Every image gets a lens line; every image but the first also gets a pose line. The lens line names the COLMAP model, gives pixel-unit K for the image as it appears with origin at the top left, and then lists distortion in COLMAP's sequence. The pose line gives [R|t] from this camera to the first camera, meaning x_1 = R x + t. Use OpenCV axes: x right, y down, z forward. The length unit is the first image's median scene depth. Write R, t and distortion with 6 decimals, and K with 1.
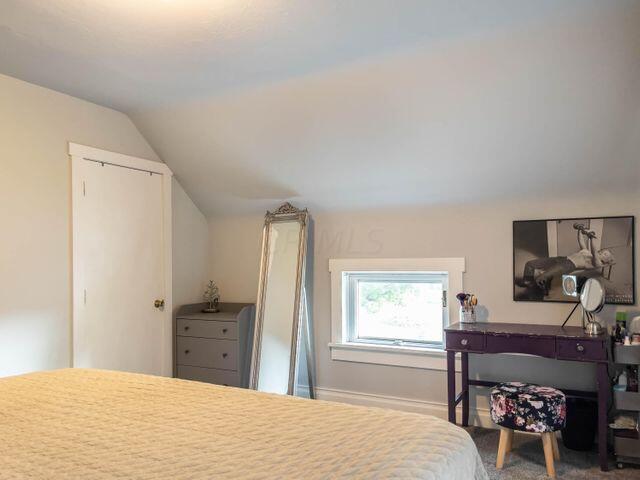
lens RADIAL K [[490.0, 0, 320.0], [0, 490.0, 240.0], [0, 0, 1]] dist [0.066530, -0.098630]
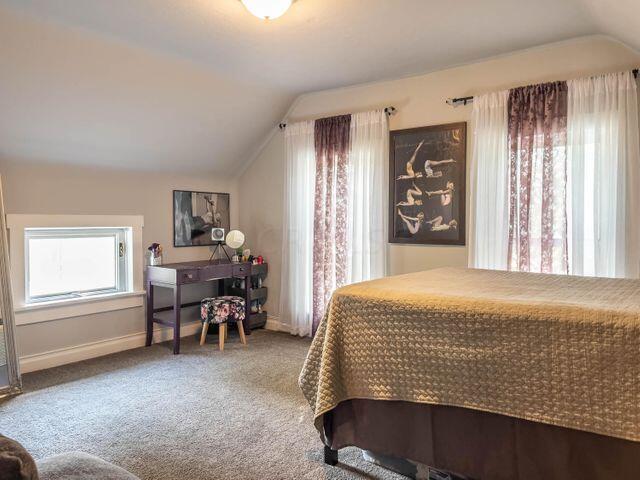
lens RADIAL K [[490.0, 0, 320.0], [0, 490.0, 240.0], [0, 0, 1]] dist [0.066530, -0.098630]
pose [[0.148255, -0.029292, 0.988515, -0.948060], [-0.053609, 0.997854, 0.037609, 0.029186], [-0.987495, -0.058569, 0.146367, 0.402886]]
